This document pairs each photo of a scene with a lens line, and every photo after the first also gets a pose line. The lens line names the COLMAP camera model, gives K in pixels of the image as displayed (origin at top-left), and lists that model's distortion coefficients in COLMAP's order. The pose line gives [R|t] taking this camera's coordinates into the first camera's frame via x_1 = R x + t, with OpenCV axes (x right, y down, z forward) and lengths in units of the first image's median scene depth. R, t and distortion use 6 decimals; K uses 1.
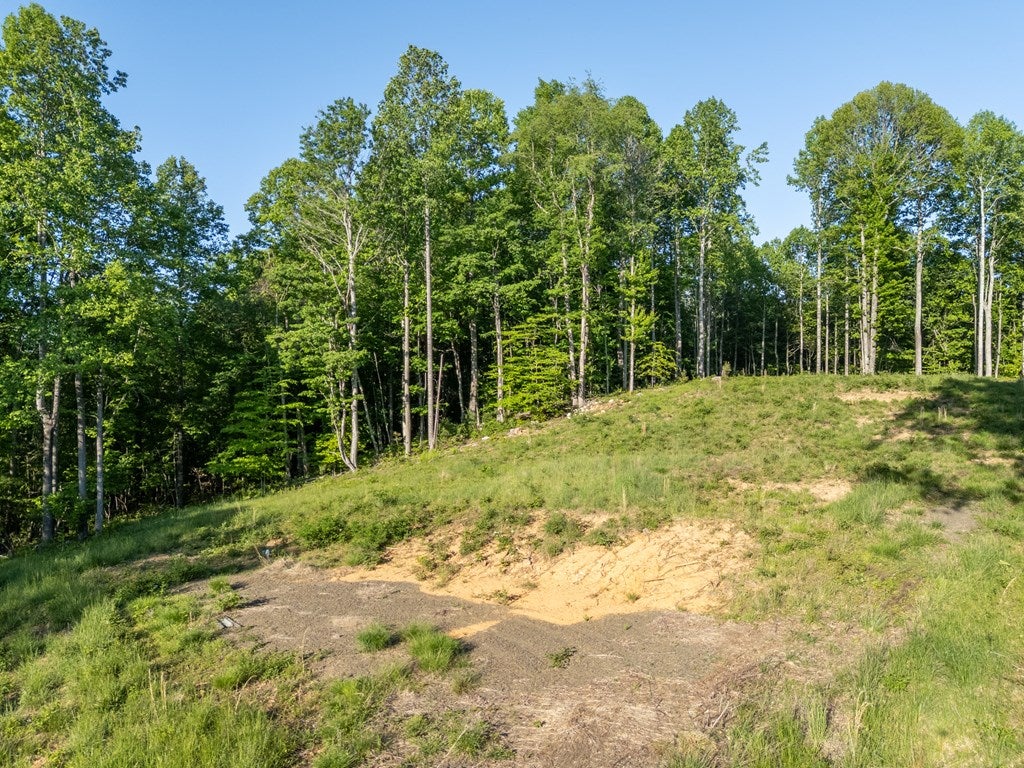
lens RADIAL K [[732.2, 0, 510.4], [0, 732.2, 409.0], [0, 0, 1]] dist [0.073191, -0.051947]
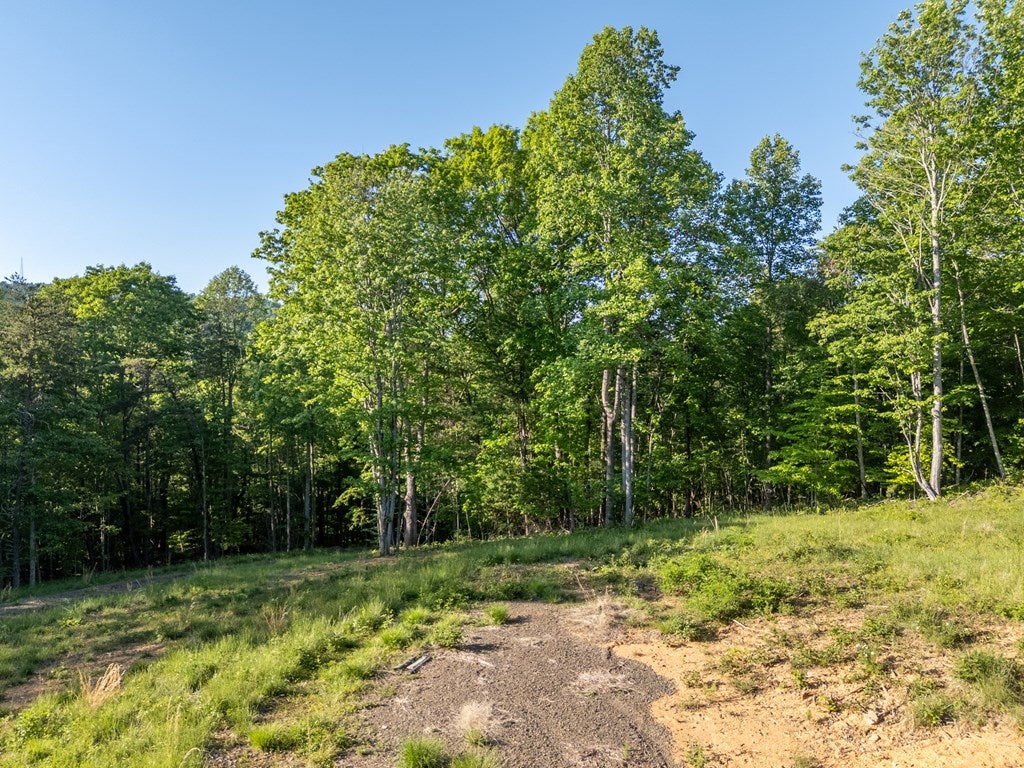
lens RADIAL K [[754.4, 0, 512.0], [0, 754.4, 384.0], [0, 0, 1]] dist [0.058423, -0.003417]
pose [[0.602659, 0.009994, -0.797936, 0.084114], [-0.027131, 0.999600, -0.007972, -0.007517], [0.797537, 0.026453, 0.602689, 0.115393]]
